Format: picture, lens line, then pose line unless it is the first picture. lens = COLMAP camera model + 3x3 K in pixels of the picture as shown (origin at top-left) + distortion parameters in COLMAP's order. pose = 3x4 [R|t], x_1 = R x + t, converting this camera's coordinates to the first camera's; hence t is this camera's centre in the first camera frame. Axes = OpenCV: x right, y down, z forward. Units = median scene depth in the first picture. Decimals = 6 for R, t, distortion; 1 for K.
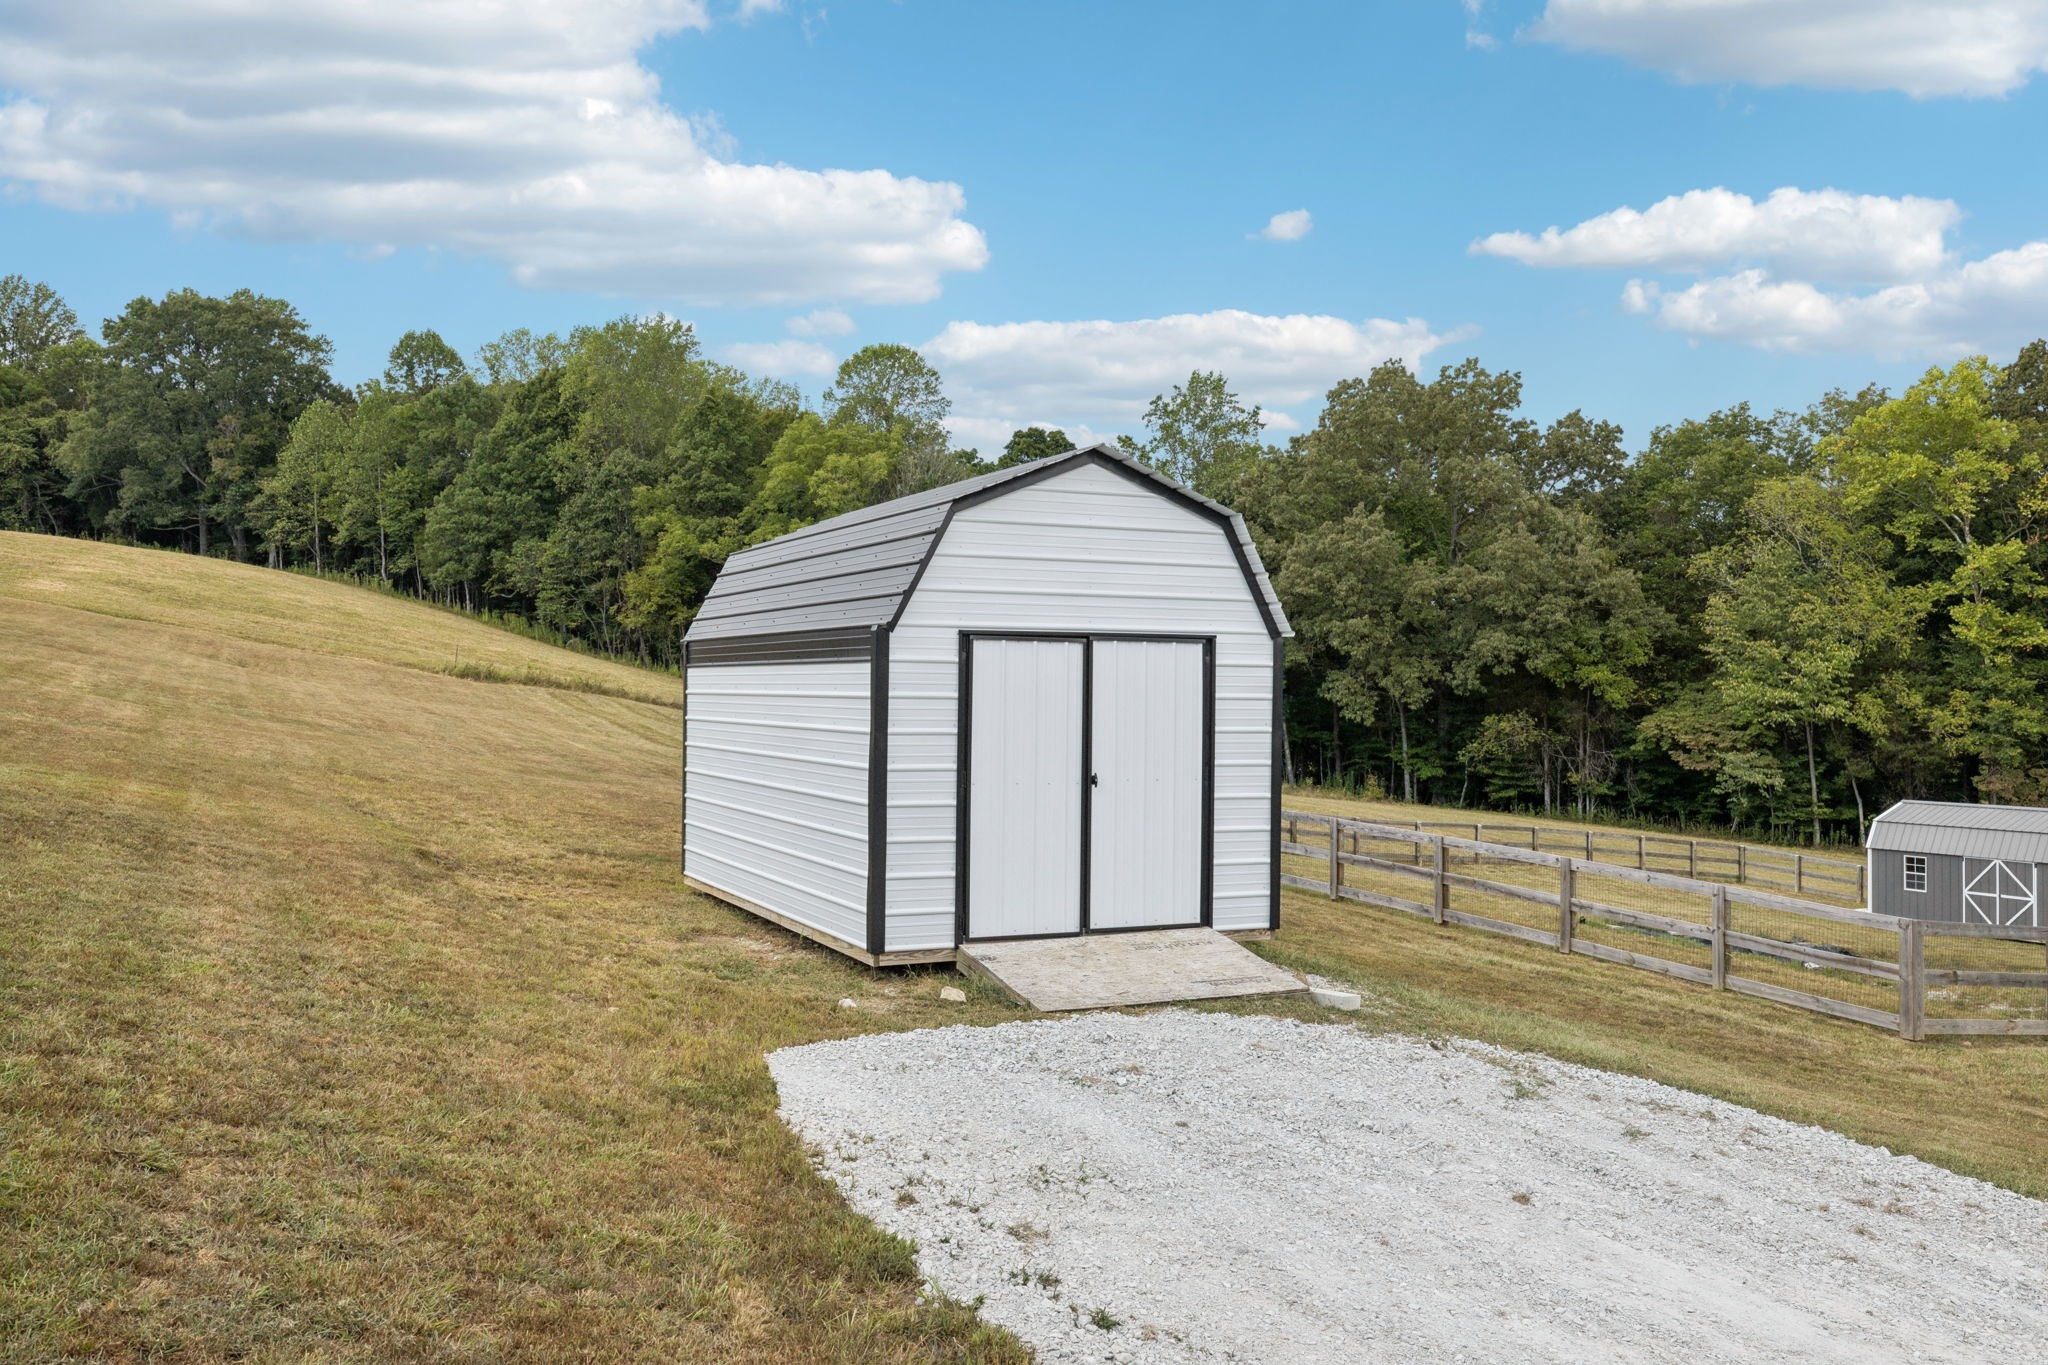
lens RADIAL K [[1723.6, 0, 1024.1], [0, 1723.6, 680.5], [0, 0, 1]] dist [-0.004362, 0.004869]
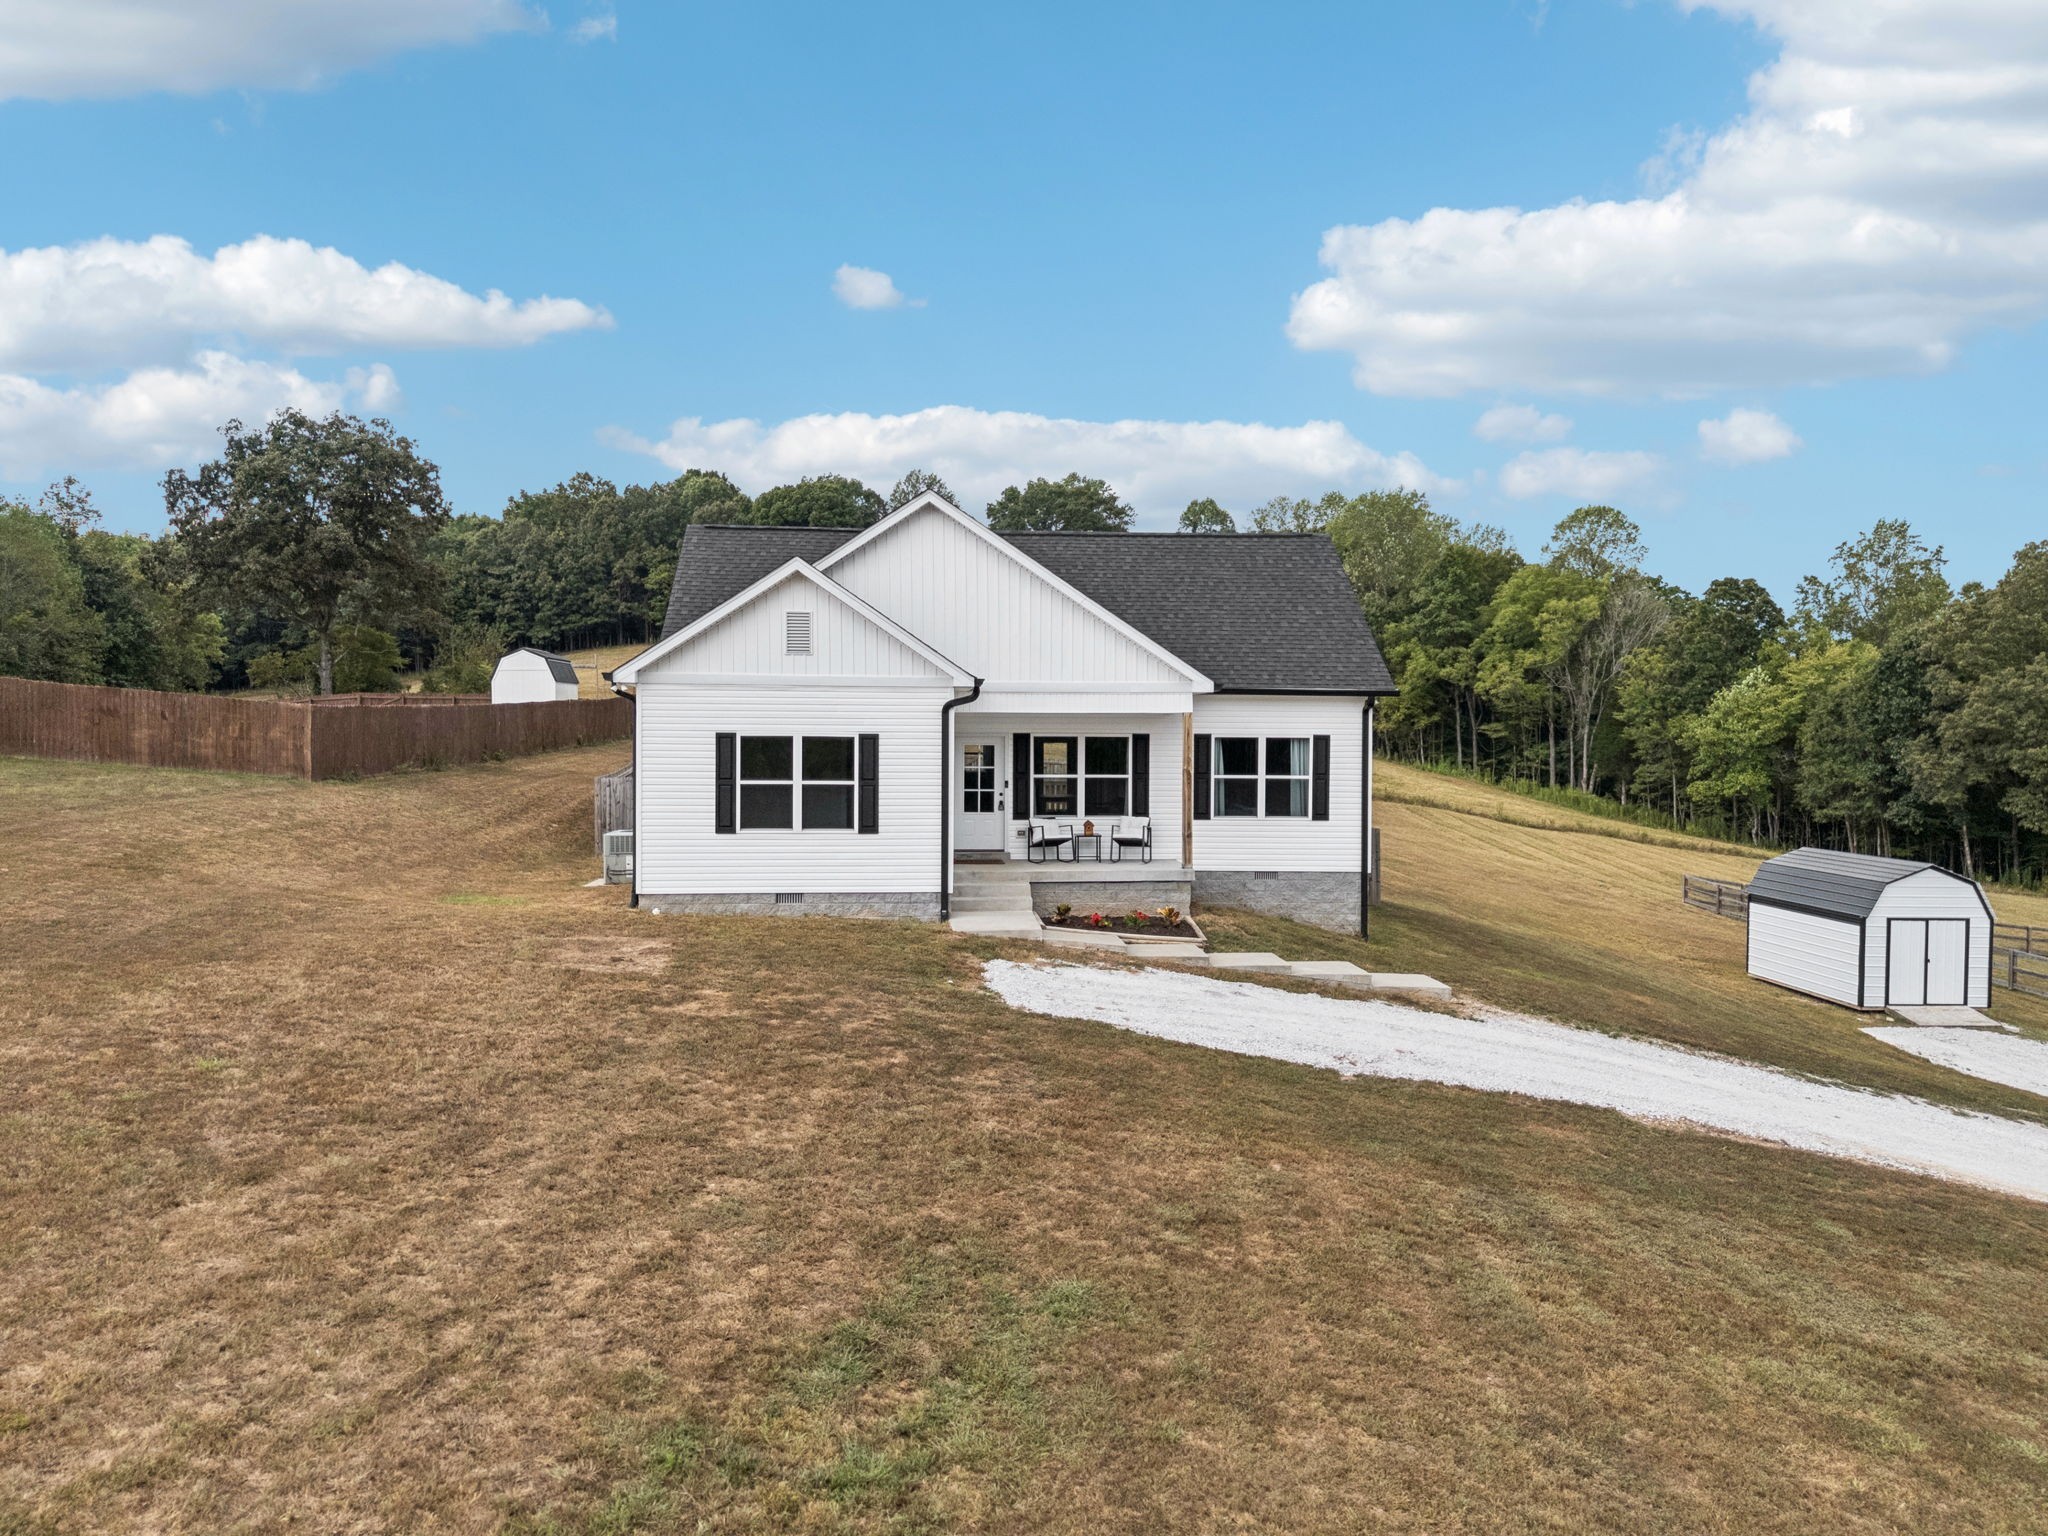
lens RADIAL K [[1507.1, 0, 1023.1], [0, 1507.1, 771.2], [0, 0, 1]] dist [0.061130, -0.056836]
pose [[0.922343, 0.012428, -0.386171, -0.044469], [-0.002723, 0.999667, 0.025669, -0.038731], [0.386361, -0.022624, 0.922070, -0.246326]]
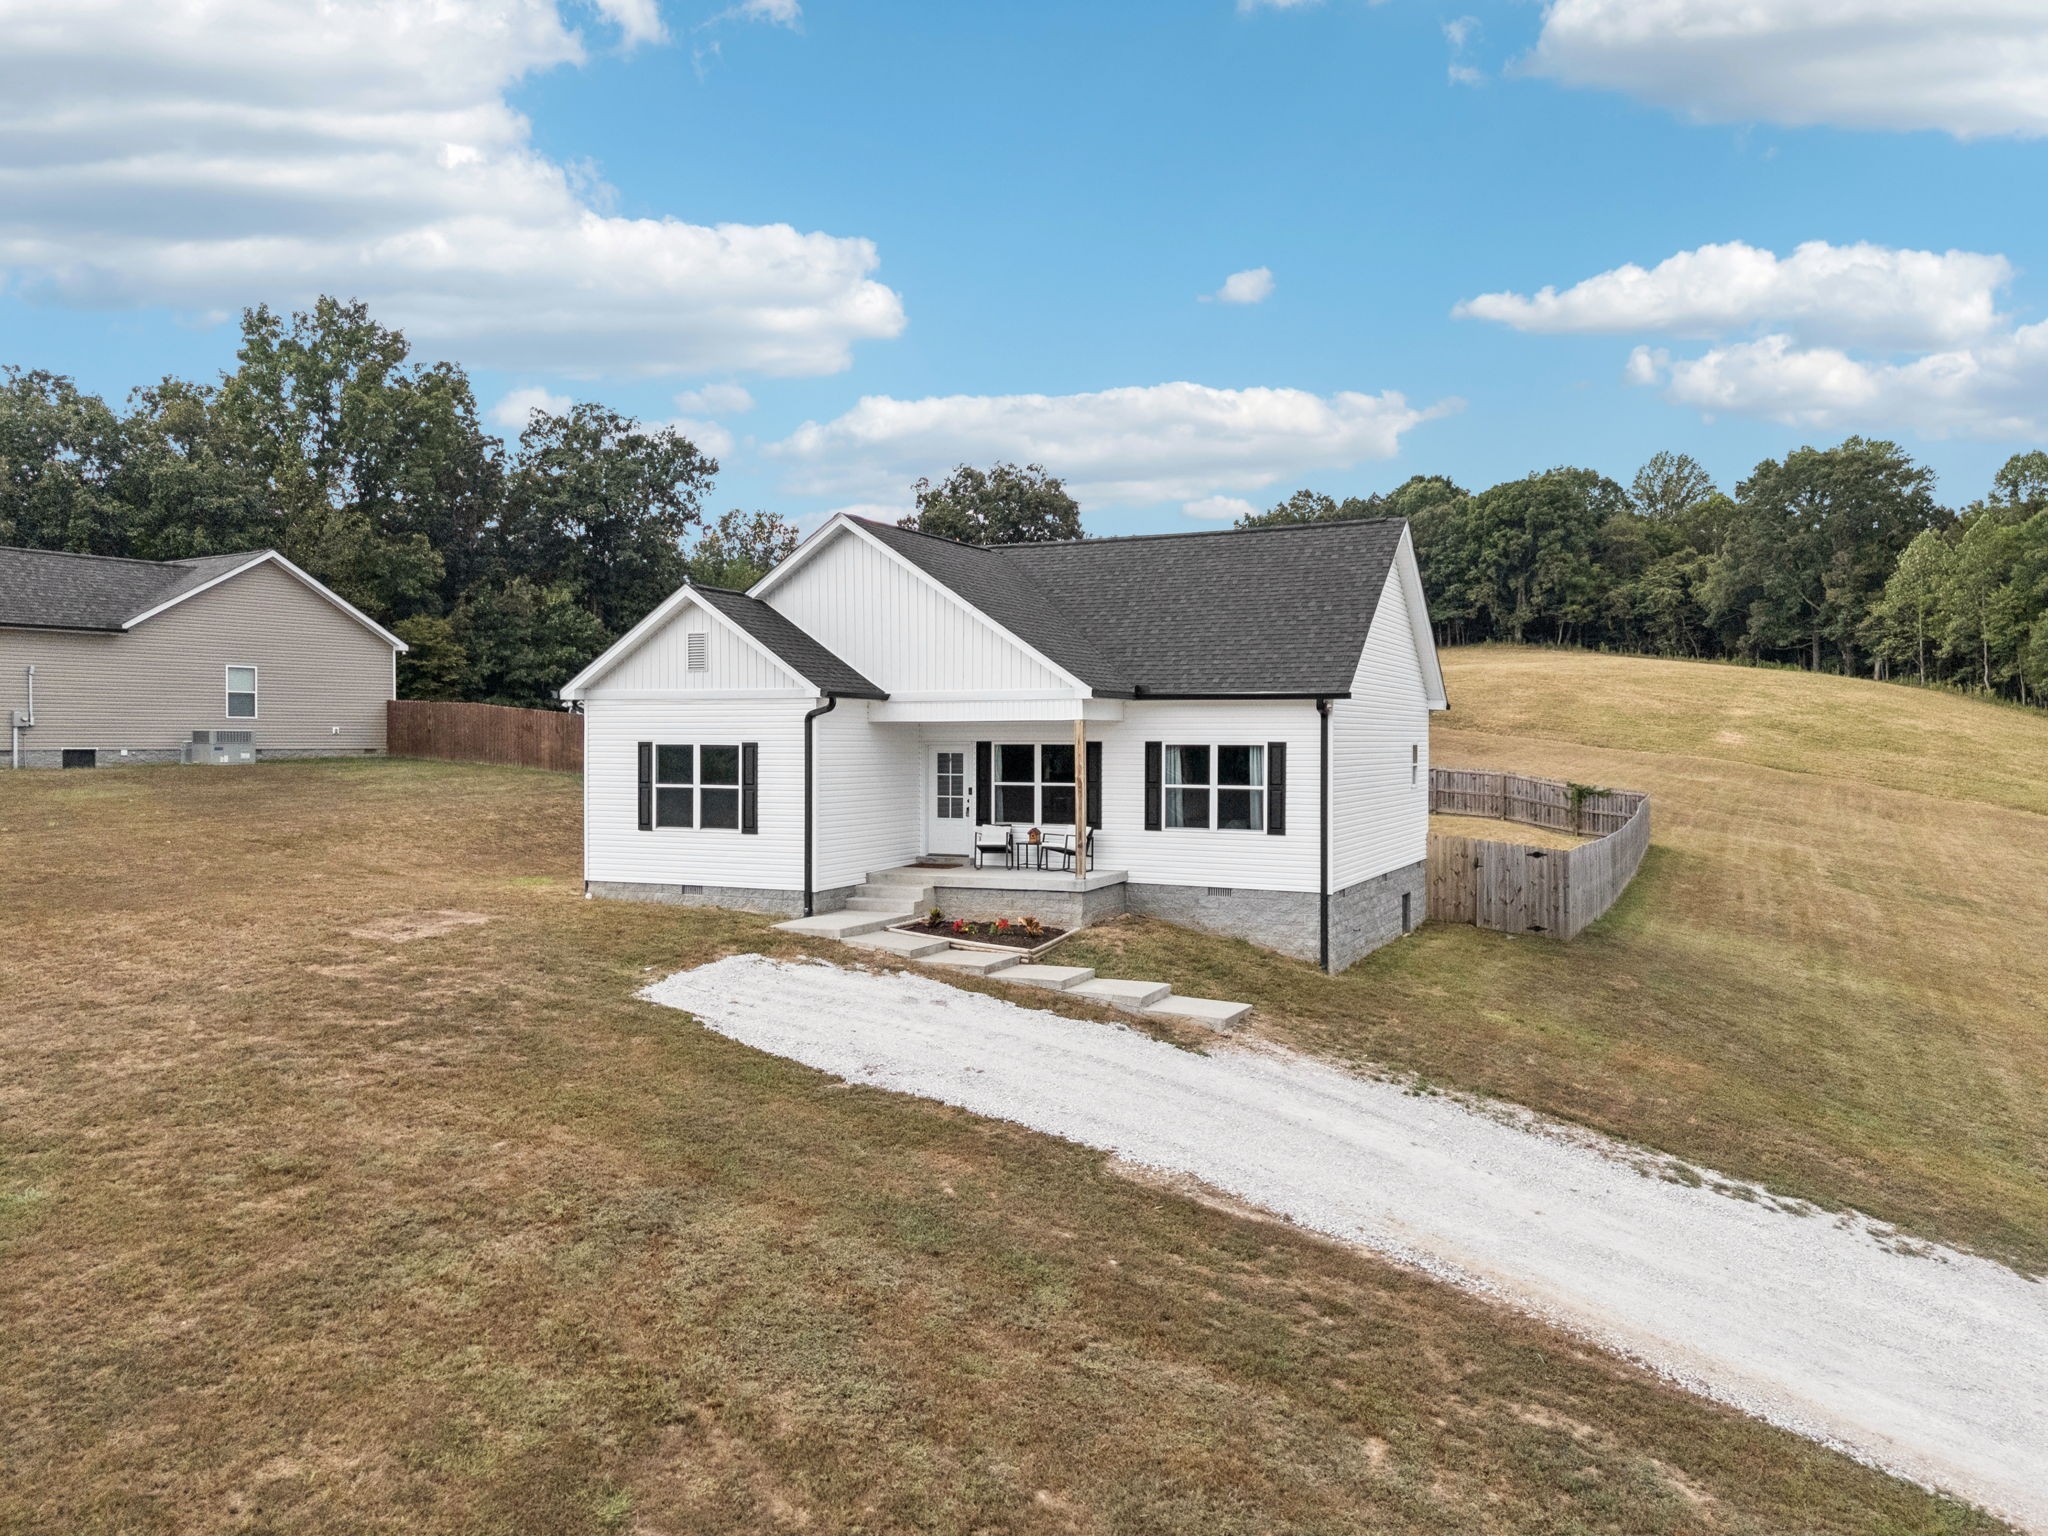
lens RADIAL K [[1507.1, 0, 1013.6], [0, 1507.1, 774.2], [0, 0, 1]] dist [0.061130, -0.056836]
pose [[0.609545, 0.016229, -0.792585, 0.052436], [0.001596, 0.999763, 0.021699, -0.038596], [0.792750, -0.014492, 0.609375, -0.175263]]
